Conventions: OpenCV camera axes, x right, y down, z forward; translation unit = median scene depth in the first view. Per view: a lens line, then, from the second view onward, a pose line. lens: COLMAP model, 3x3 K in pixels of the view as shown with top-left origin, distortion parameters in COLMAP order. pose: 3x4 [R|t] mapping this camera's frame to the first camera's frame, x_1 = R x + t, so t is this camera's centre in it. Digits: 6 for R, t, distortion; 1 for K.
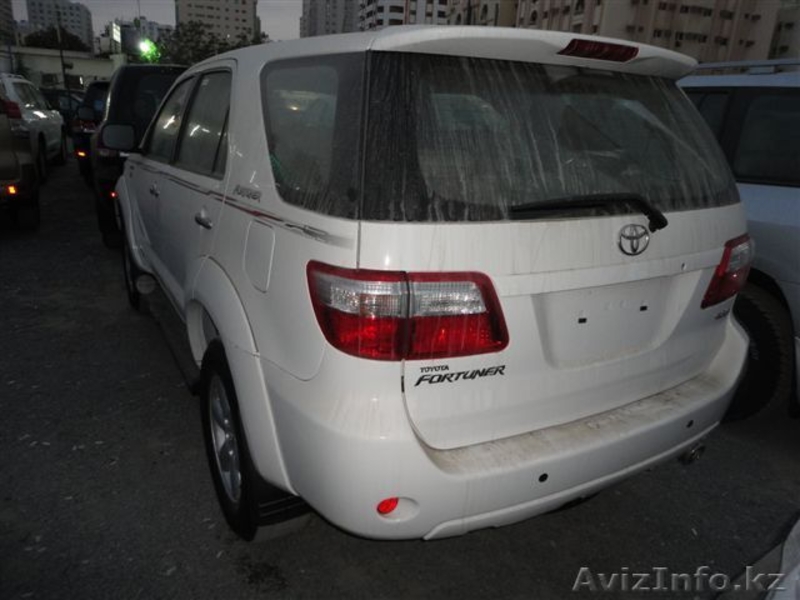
lens RADIAL K [[574.0, 0, 400.0], [0, 574.0, 300.0], [0, 0, 1]] dist [0.020320, -0.033154]
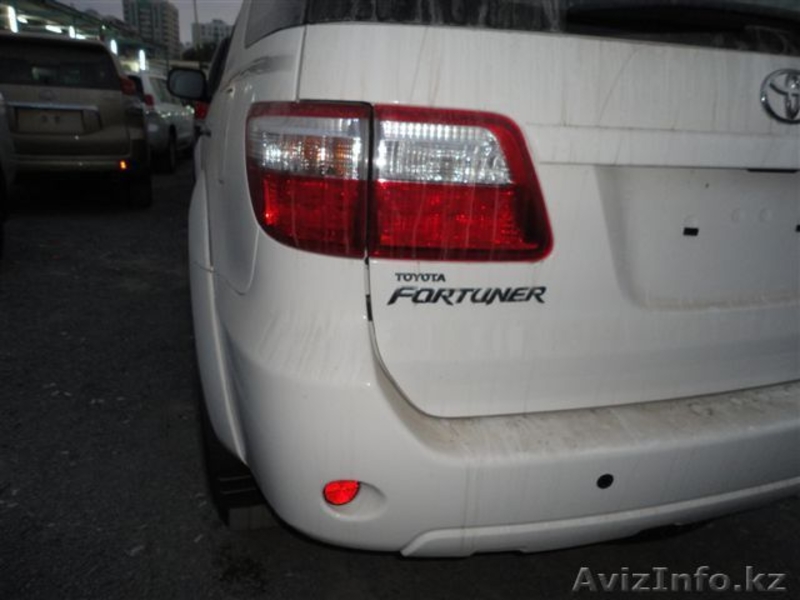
lens RADIAL K [[574.0, 0, 400.0], [0, 574.0, 300.0], [0, 0, 1]] dist [0.020320, -0.033154]
pose [[0.978451, 0.057139, -0.198414, 0.153187], [-0.060144, 0.998148, -0.009146, 0.142518], [0.197524, 0.020882, 0.980076, 0.374226]]
